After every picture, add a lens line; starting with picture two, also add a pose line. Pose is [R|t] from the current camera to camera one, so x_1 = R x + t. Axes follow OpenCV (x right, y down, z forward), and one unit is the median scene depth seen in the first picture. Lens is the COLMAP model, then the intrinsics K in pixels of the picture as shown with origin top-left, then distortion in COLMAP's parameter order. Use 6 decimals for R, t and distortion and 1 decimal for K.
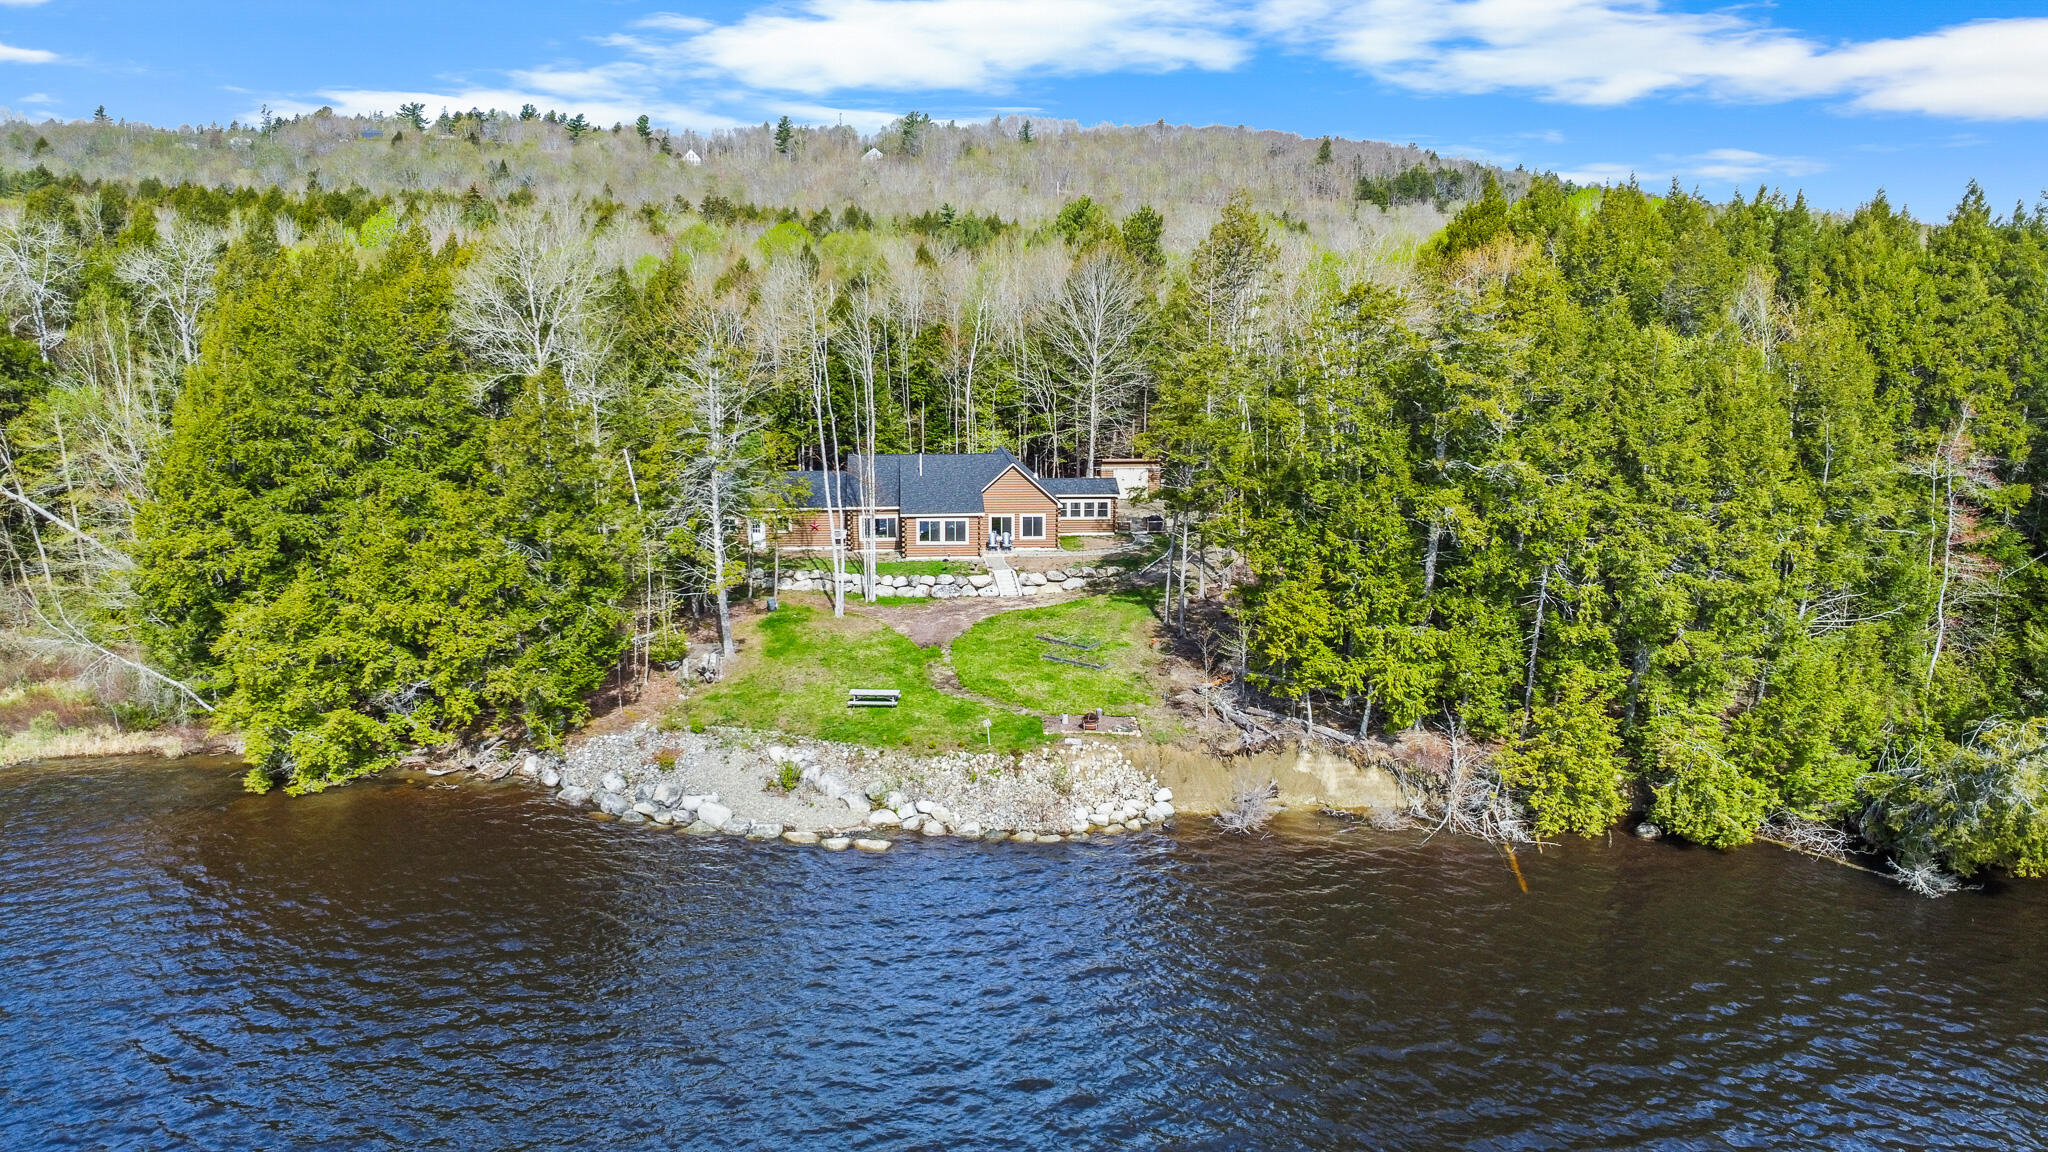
lens RADIAL K [[1474.5, 0, 1024.0], [0, 1474.5, 576.0], [0, 0, 1]] dist [-0.024230, -0.030496]
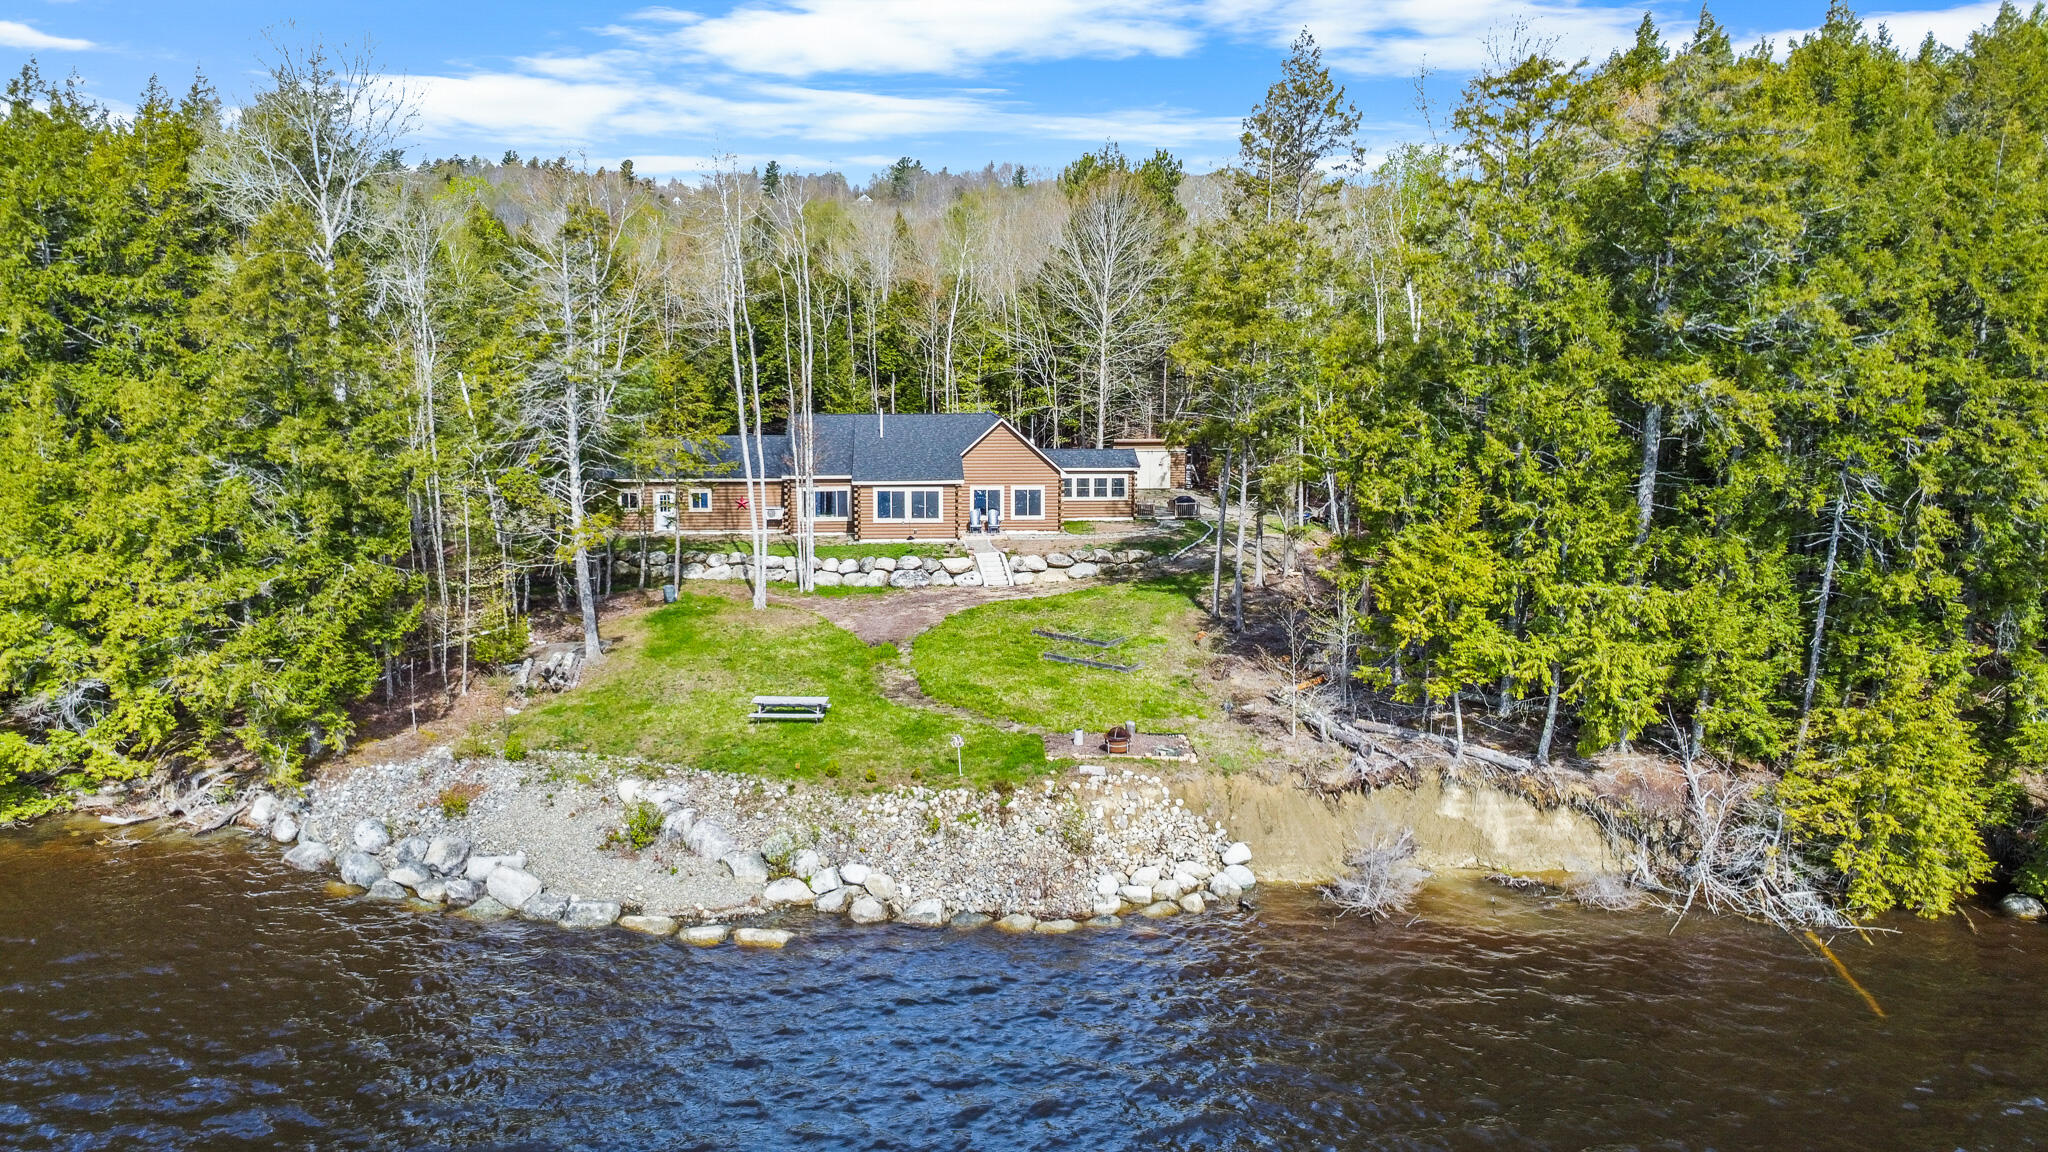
lens RADIAL K [[1474.5, 0, 1024.0], [0, 1474.5, 576.0], [0, 0, 1]] dist [-0.024230, -0.030496]
pose [[0.999992, -0.002060, 0.003363, 0.001804], [0.002206, 0.999021, -0.044185, 0.055951], [-0.003268, 0.044192, 0.999018, 0.356145]]
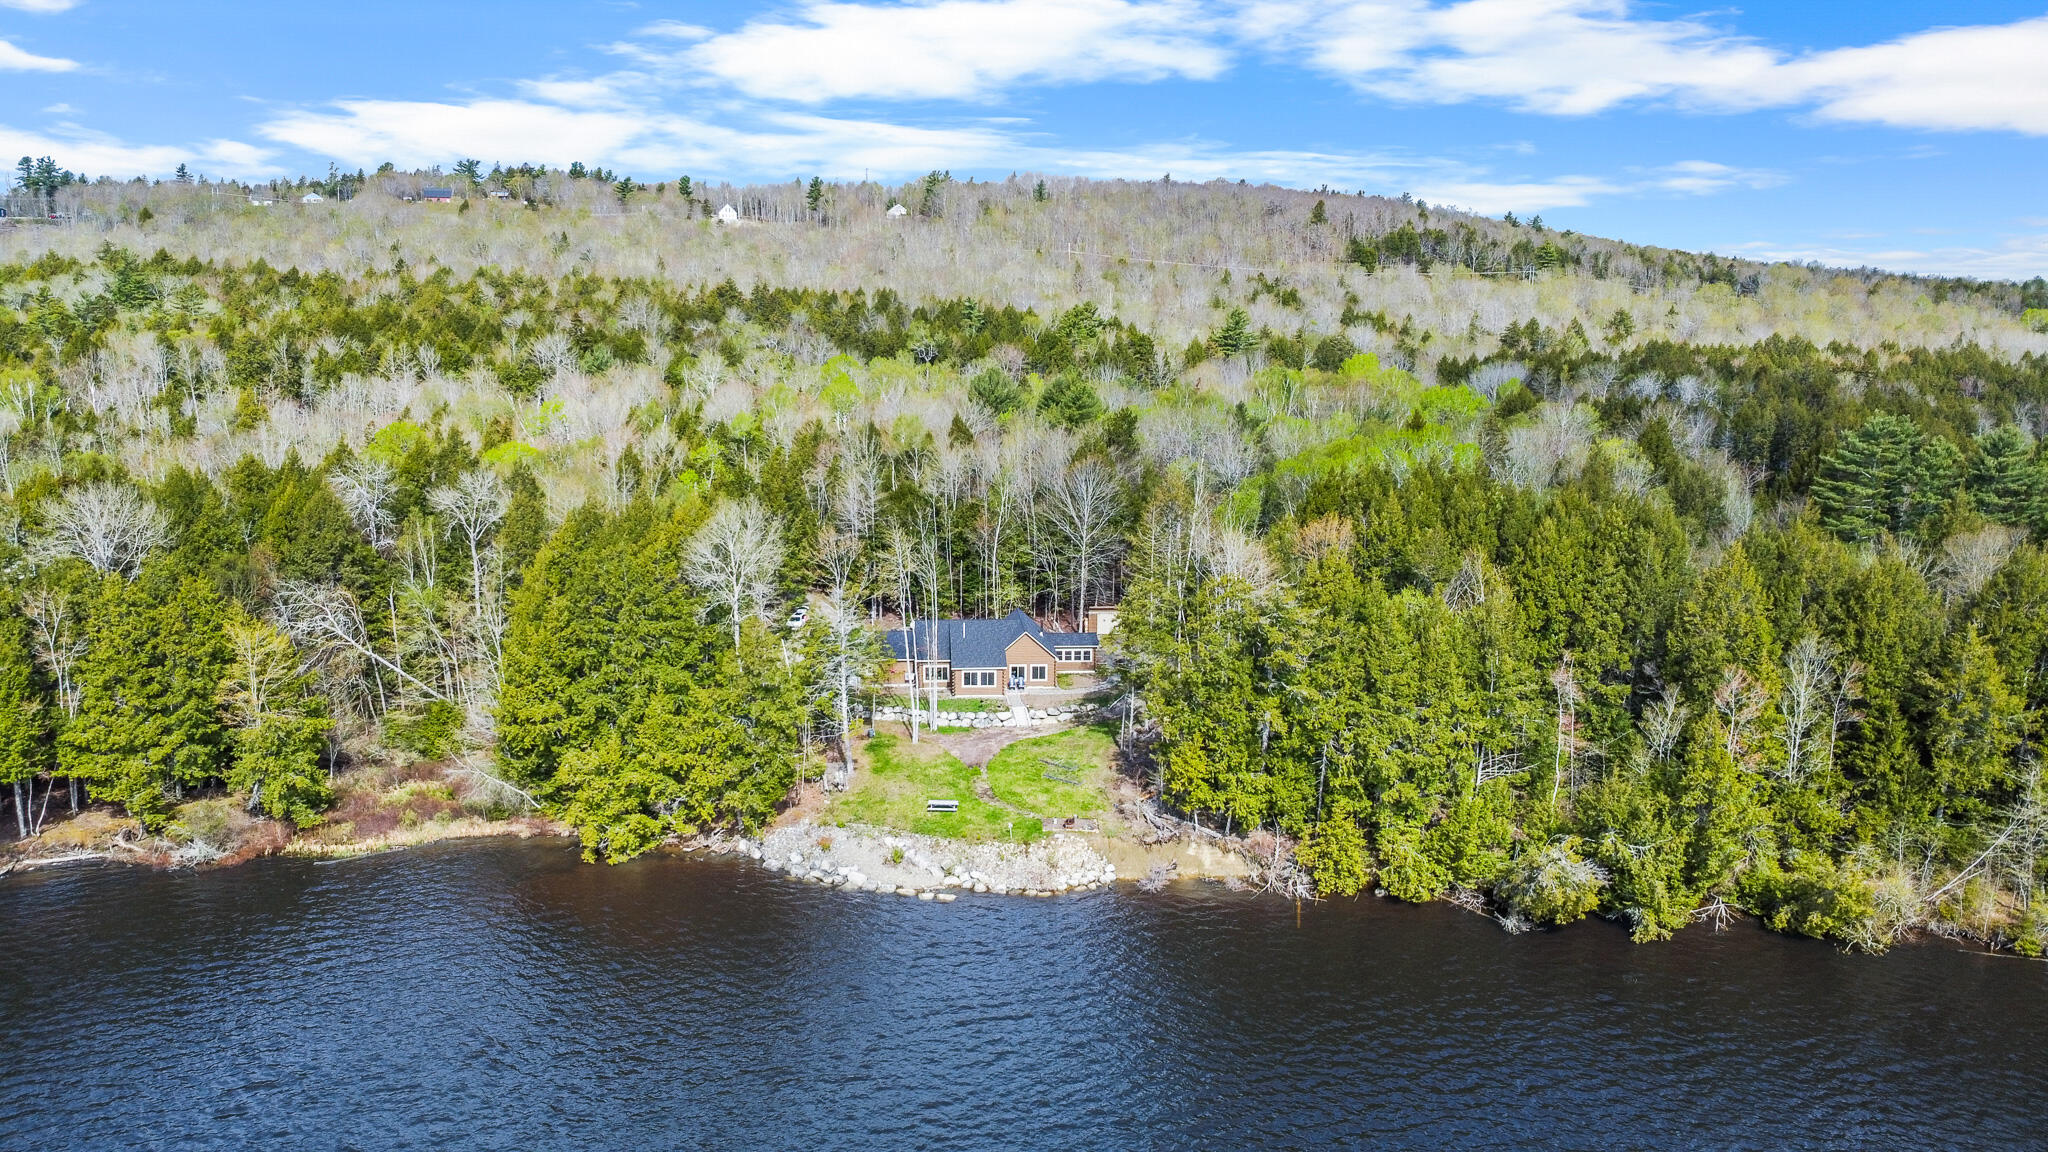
lens RADIAL K [[1474.5, 0, 1024.0], [0, 1474.5, 576.0], [0, 0, 1]] dist [-0.024230, -0.030496]
pose [[0.999944, 0.006196, -0.008598, 0.004630], [-0.006212, 0.999979, -0.001934, -0.189717], [0.008586, 0.001988, 0.999961, -0.734531]]
